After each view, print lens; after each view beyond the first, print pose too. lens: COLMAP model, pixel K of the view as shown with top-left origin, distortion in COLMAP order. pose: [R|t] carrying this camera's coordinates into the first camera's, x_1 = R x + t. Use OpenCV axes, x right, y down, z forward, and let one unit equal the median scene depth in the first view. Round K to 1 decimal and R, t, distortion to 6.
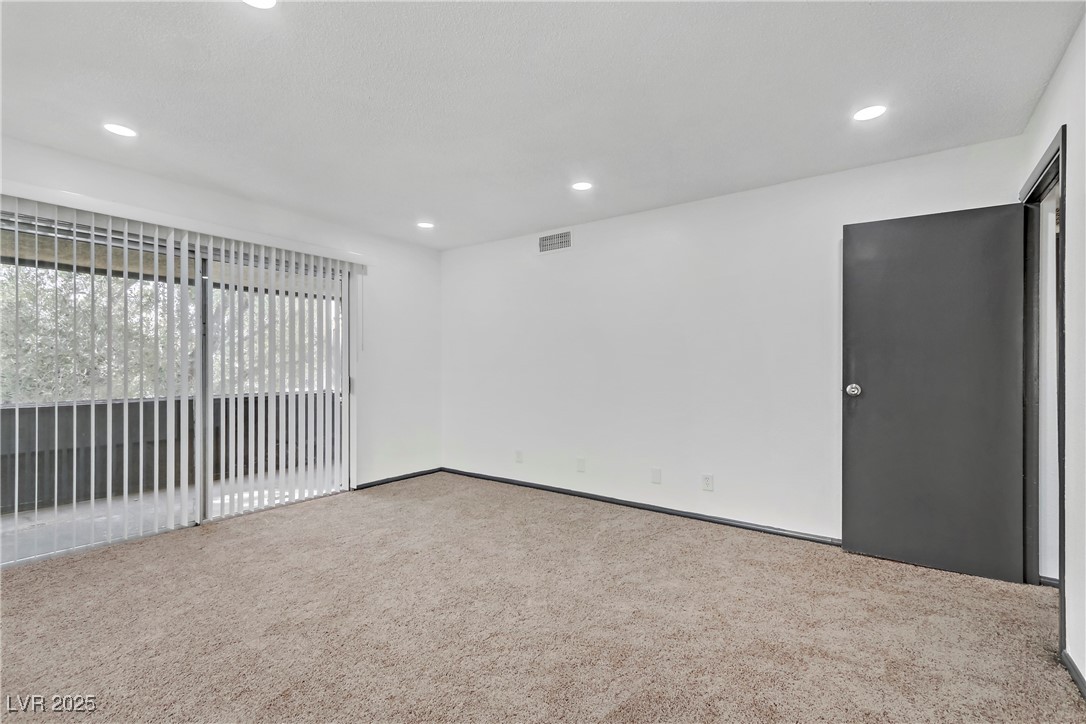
lens RADIAL K [[497.3, 0, 535.2], [0, 497.3, 367.3], [0, 0, 1]] dist [-0.004360, 0.002609]
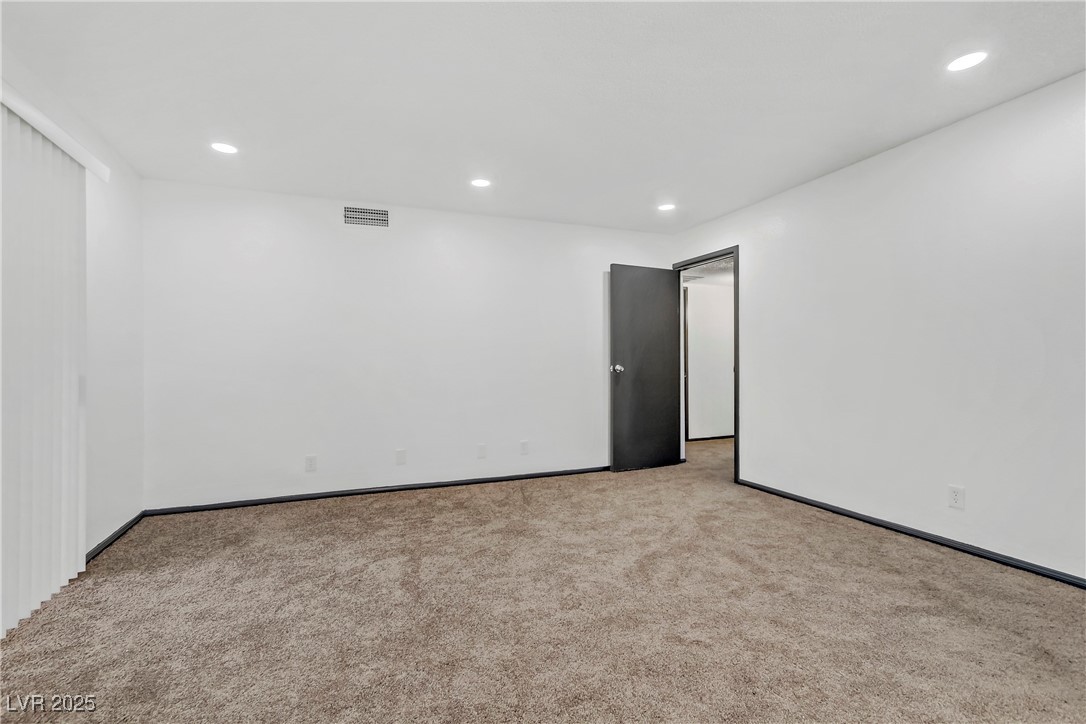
lens RADIAL K [[497.3, 0, 535.6], [0, 497.3, 358.7], [0, 0, 1]] dist [-0.004360, 0.002609]
pose [[0.514431, -0.002349, 0.857528, -0.734251], [0.009065, 0.999955, -0.002699, 0.014303], [-0.857484, 0.009162, 0.514430, 0.349818]]
